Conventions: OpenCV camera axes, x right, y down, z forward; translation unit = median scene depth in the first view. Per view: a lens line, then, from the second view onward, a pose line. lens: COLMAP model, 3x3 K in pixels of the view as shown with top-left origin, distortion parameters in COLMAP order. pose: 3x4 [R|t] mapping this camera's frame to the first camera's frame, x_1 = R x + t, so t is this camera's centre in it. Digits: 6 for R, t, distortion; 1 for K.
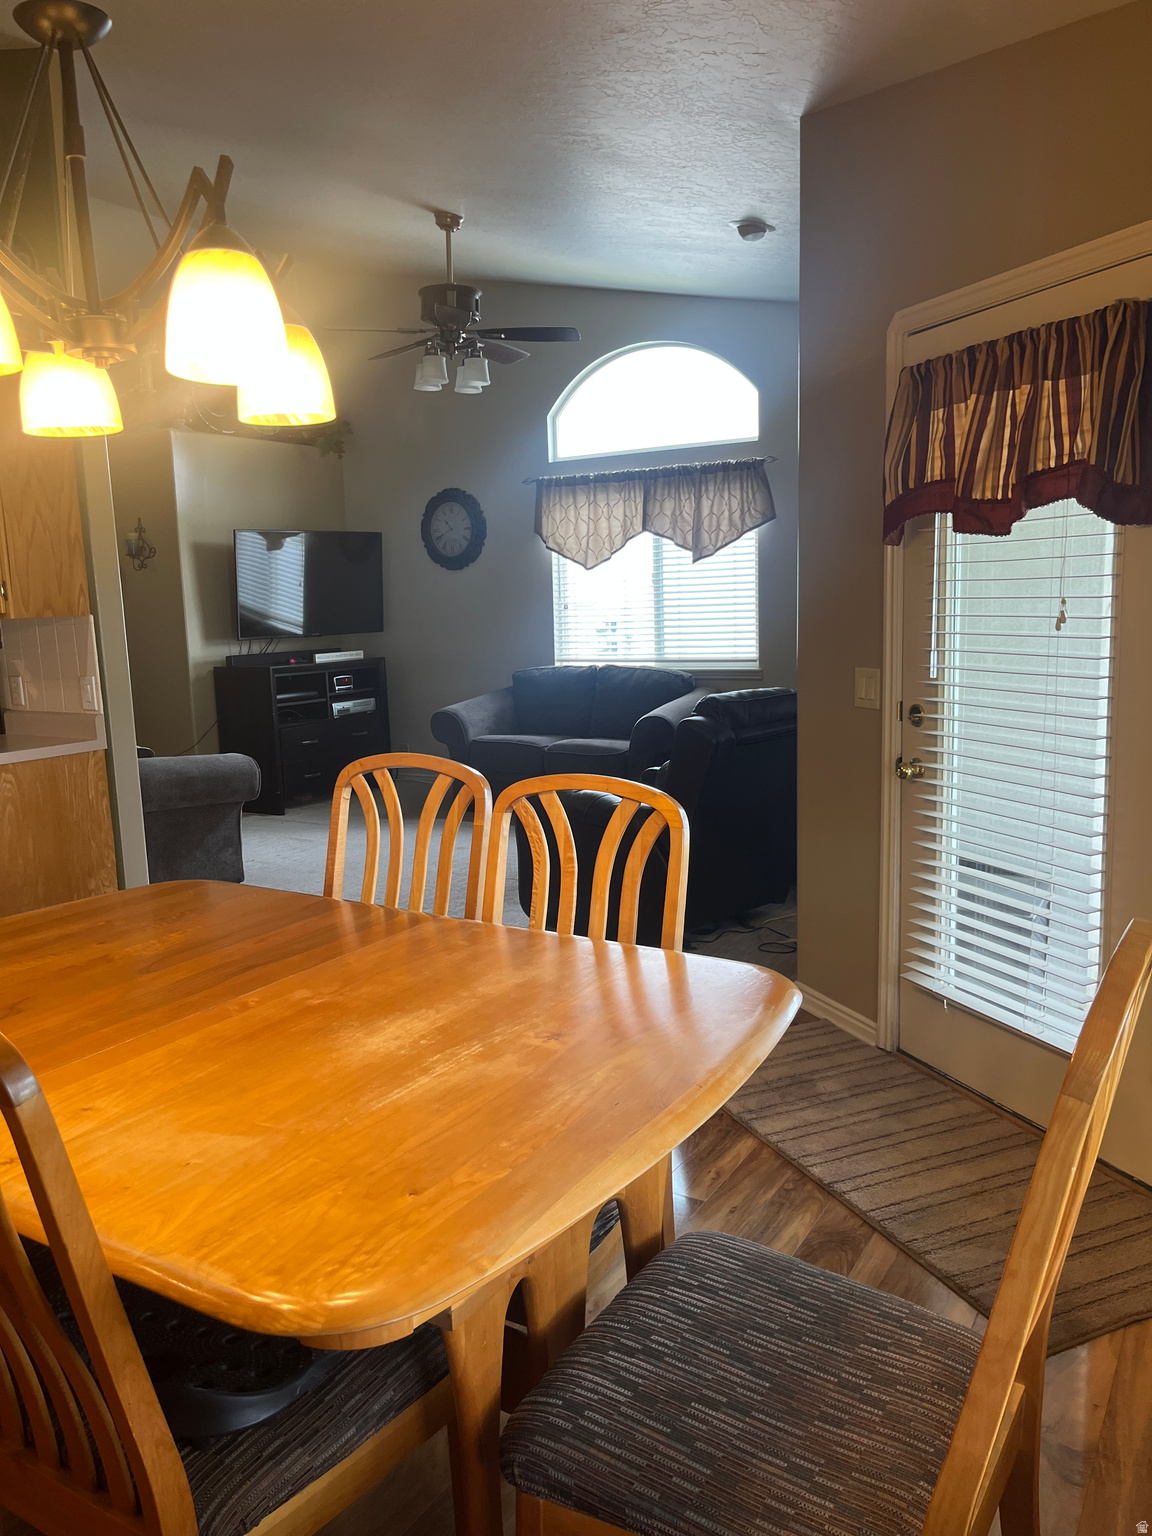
lens RADIAL K [[1163.4, 0, 574.6], [0, 1163.4, 773.7], [0, 0, 1]] dist [0.062011, -0.078690]
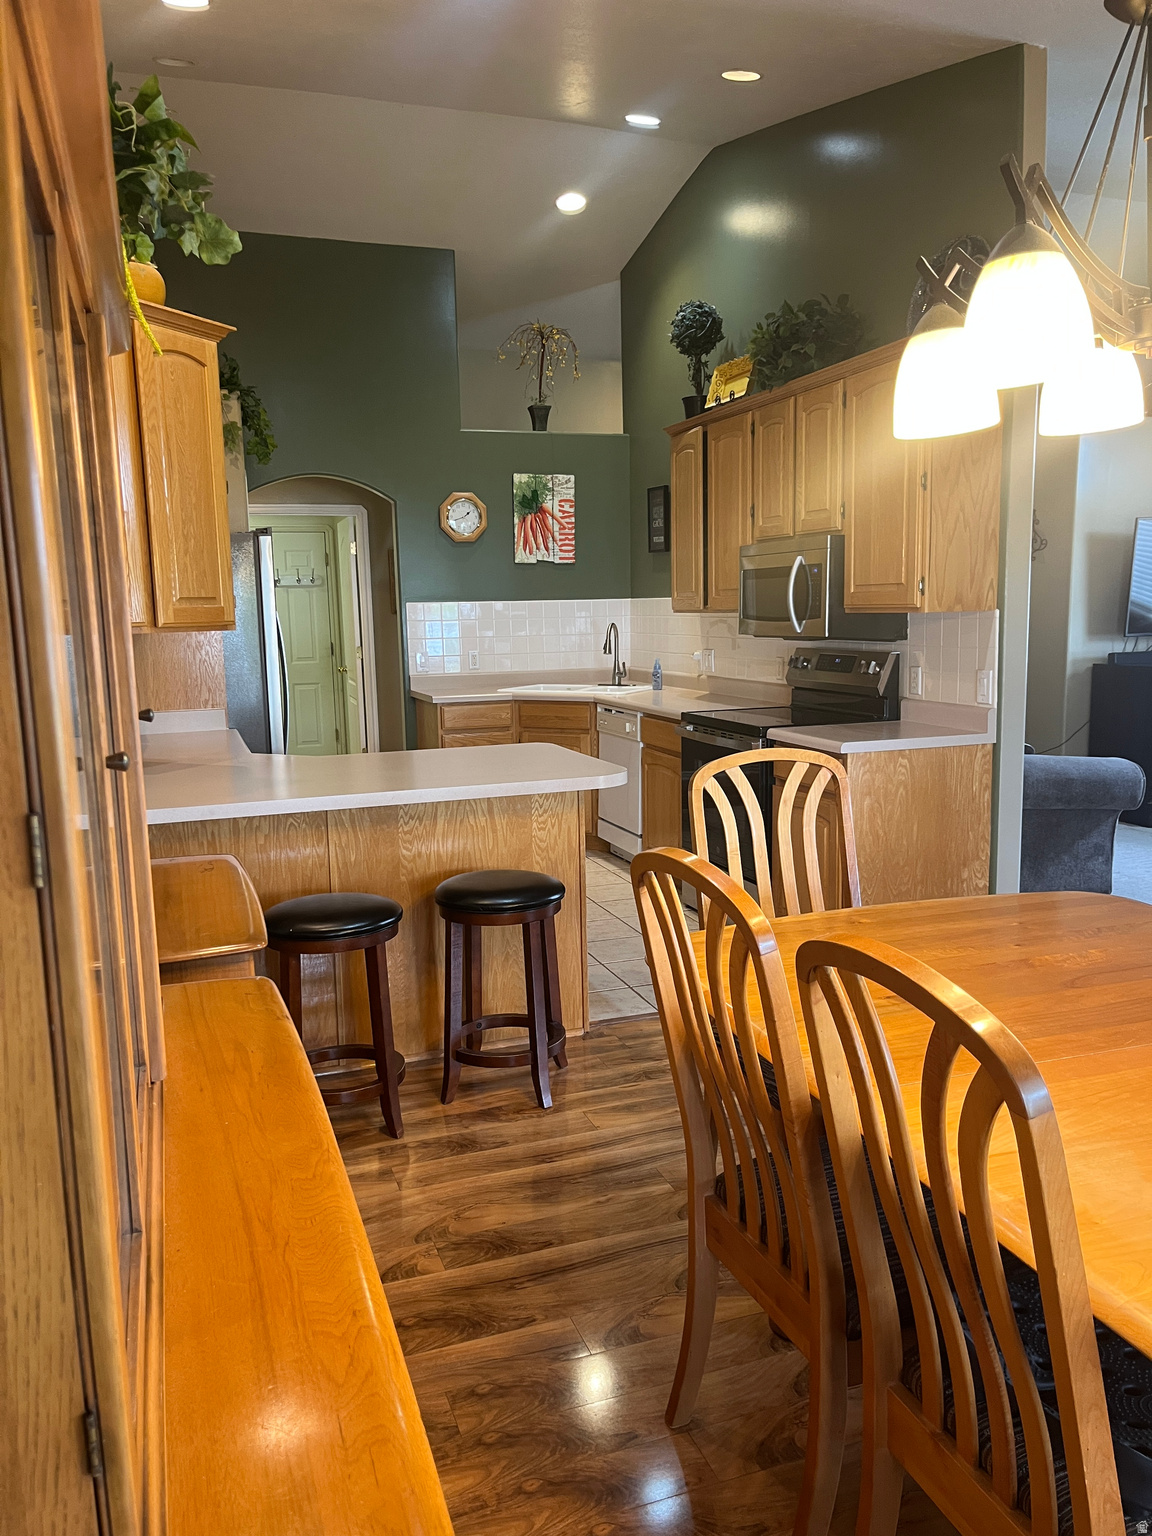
lens RADIAL K [[1163.4, 0, 584.1], [0, 1163.4, 781.8], [0, 0, 1]] dist [0.062011, -0.078690]
pose [[0.774464, 0.110586, -0.622877, -0.025302], [-0.101486, 0.993569, 0.050214, -0.001679], [0.624425, 0.024324, 0.780706, -0.002432]]
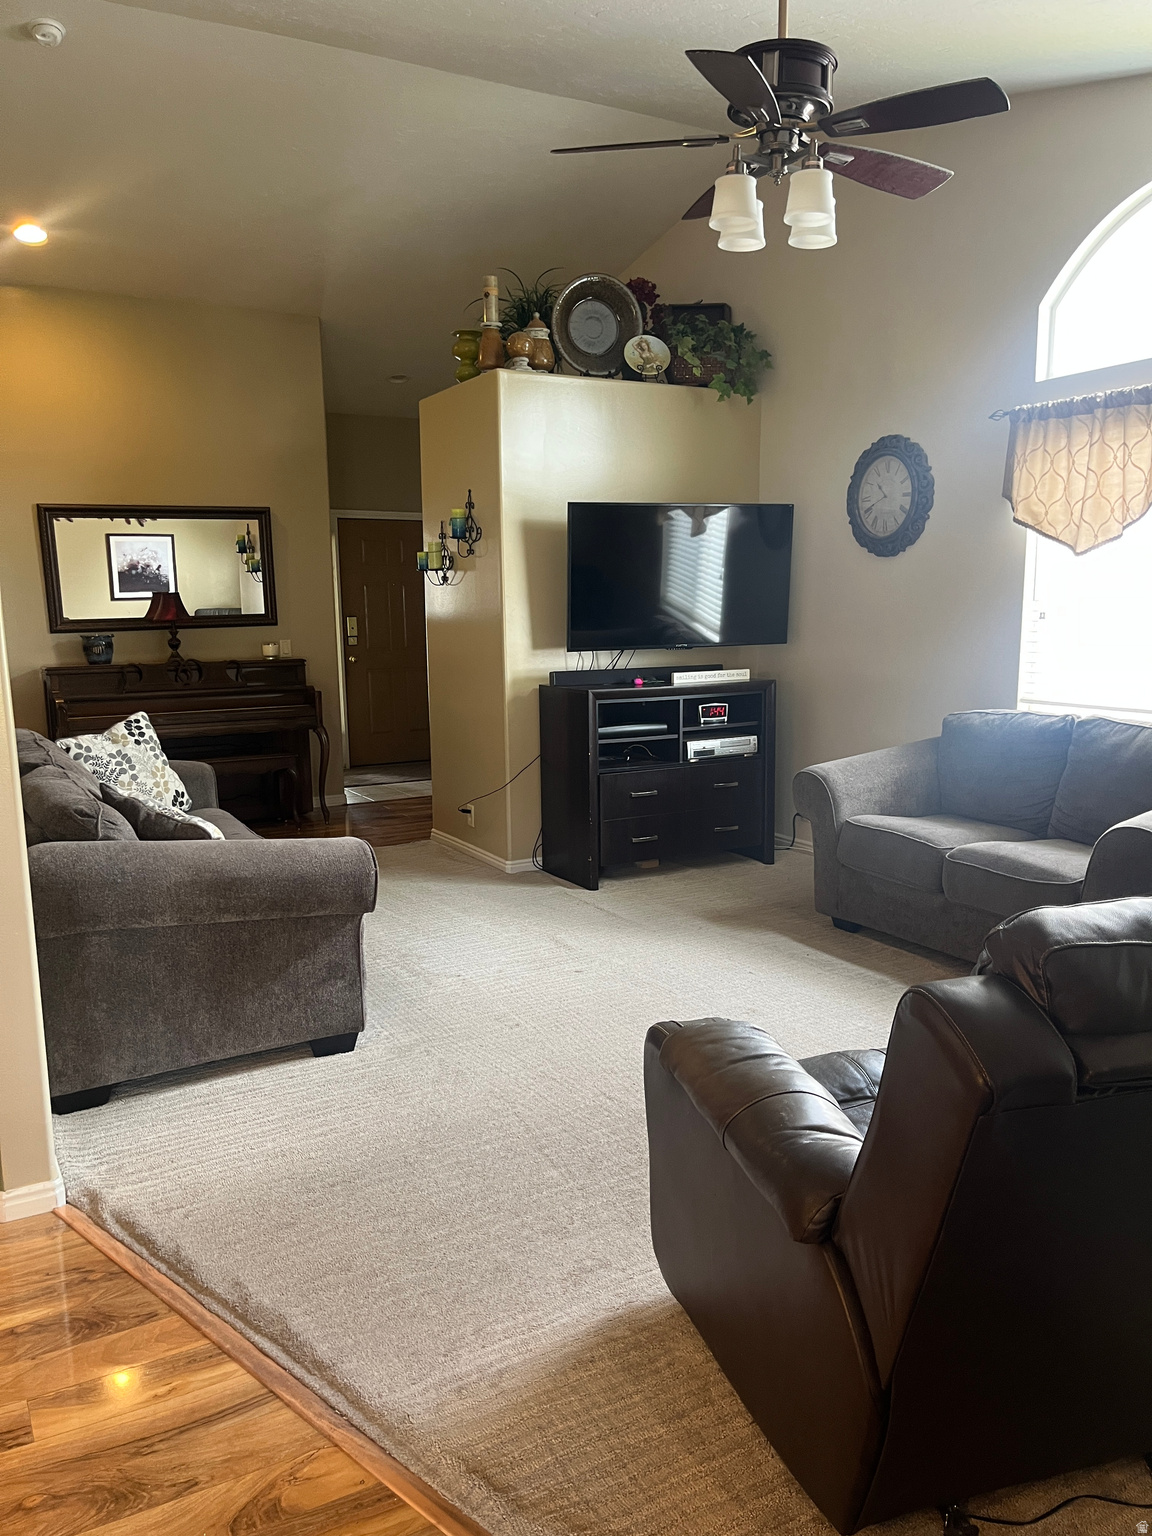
lens RADIAL K [[1163.4, 0, 595.0], [0, 1163.4, 800.3], [0, 0, 1]] dist [0.062011, -0.078690]
pose [[0.877269, 0.102626, -0.468900, 0.095879], [-0.089300, 0.994717, 0.050637, -0.062312], [0.471619, -0.002549, 0.881799, 0.373120]]
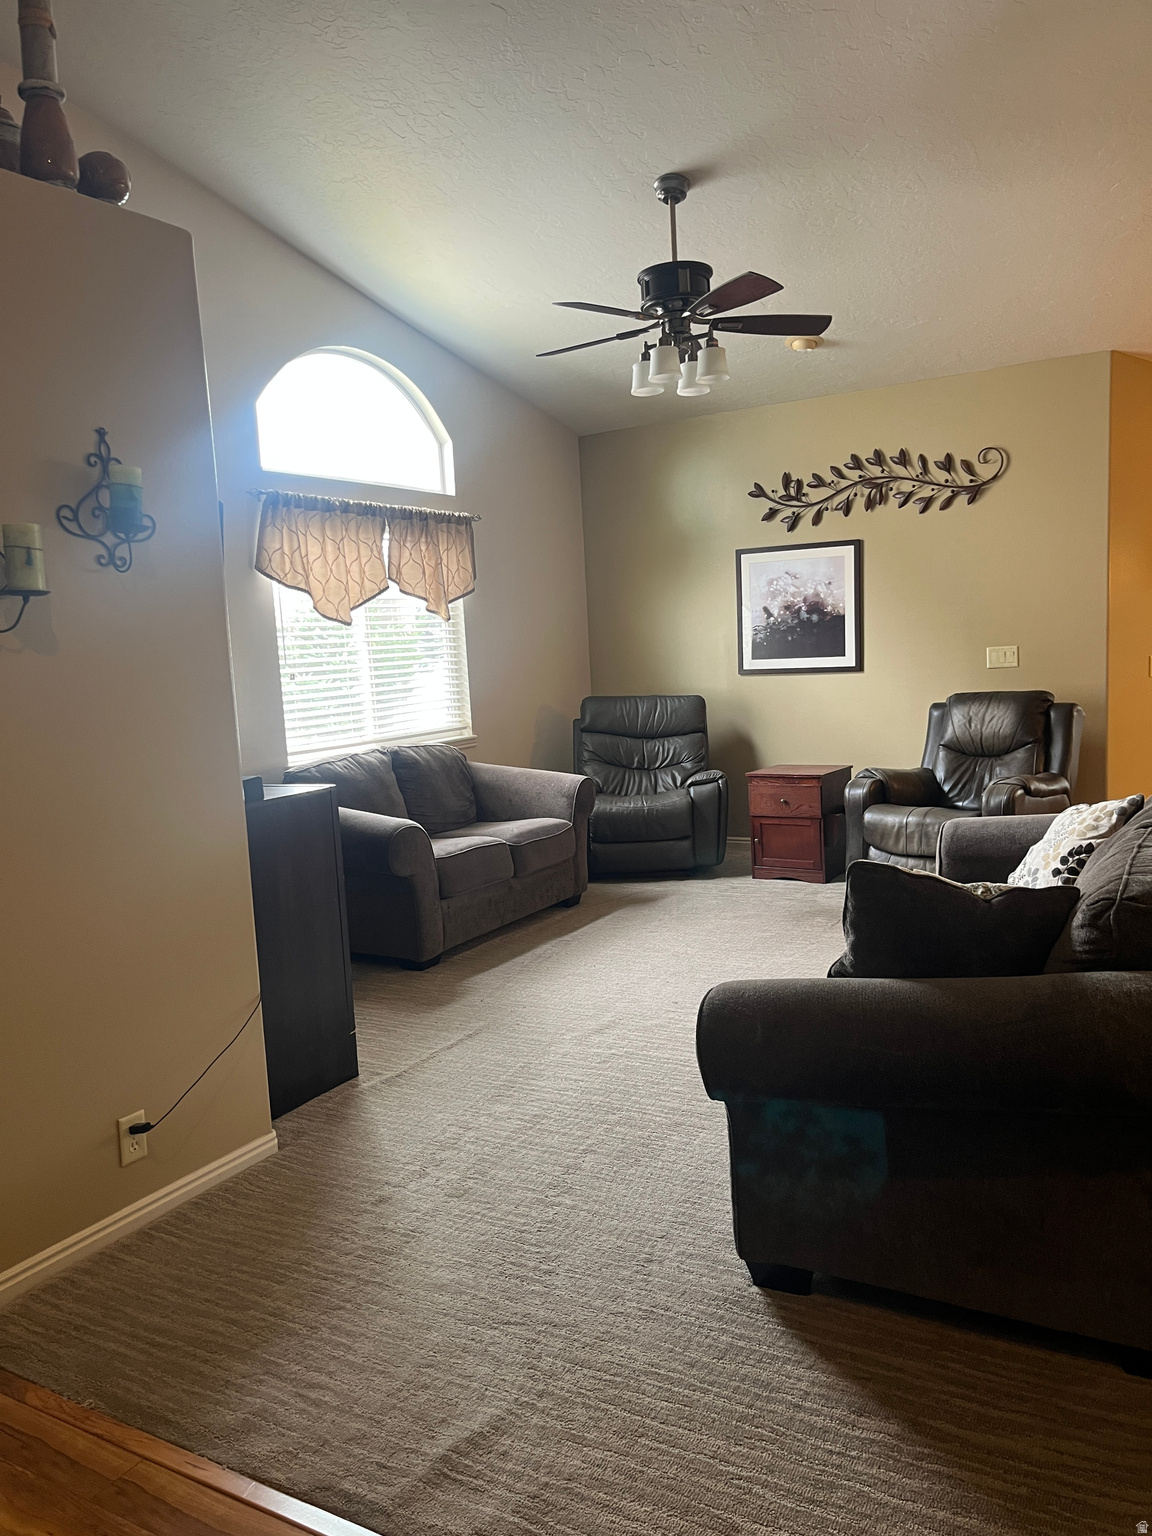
lens RADIAL K [[1163.4, 0, 560.8], [0, 1163.4, 775.0], [0, 0, 1]] dist [0.062011, -0.078690]
pose [[-0.001504, -0.080344, 0.996766, -0.782658], [0.205761, 0.975414, 0.078933, -0.118904], [-0.978601, 0.205214, 0.015064, 0.926433]]
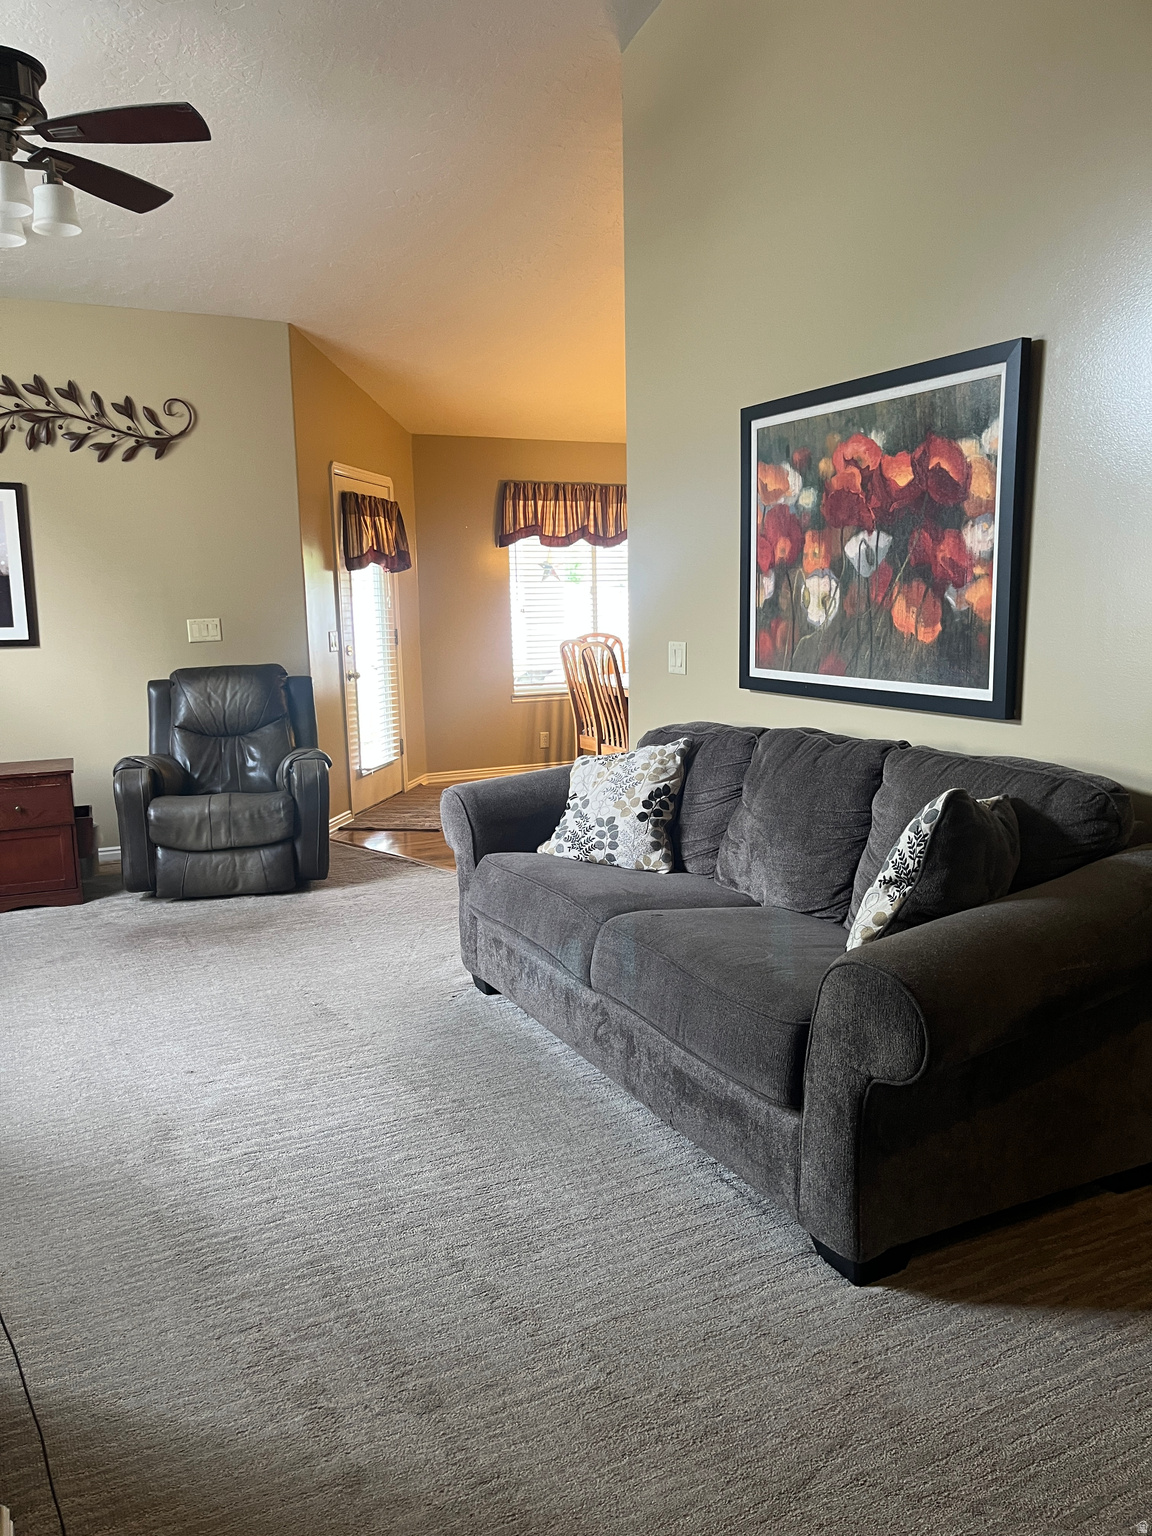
lens RADIAL K [[1163.4, 0, 562.2], [0, 1163.4, 781.9], [0, 0, 1]] dist [0.062011, -0.078690]
pose [[-0.834848, -0.035508, 0.549335, -0.550369], [0.132516, 0.955608, 0.263160, -0.149567], [-0.534293, 0.292494, -0.793082, 1.150663]]
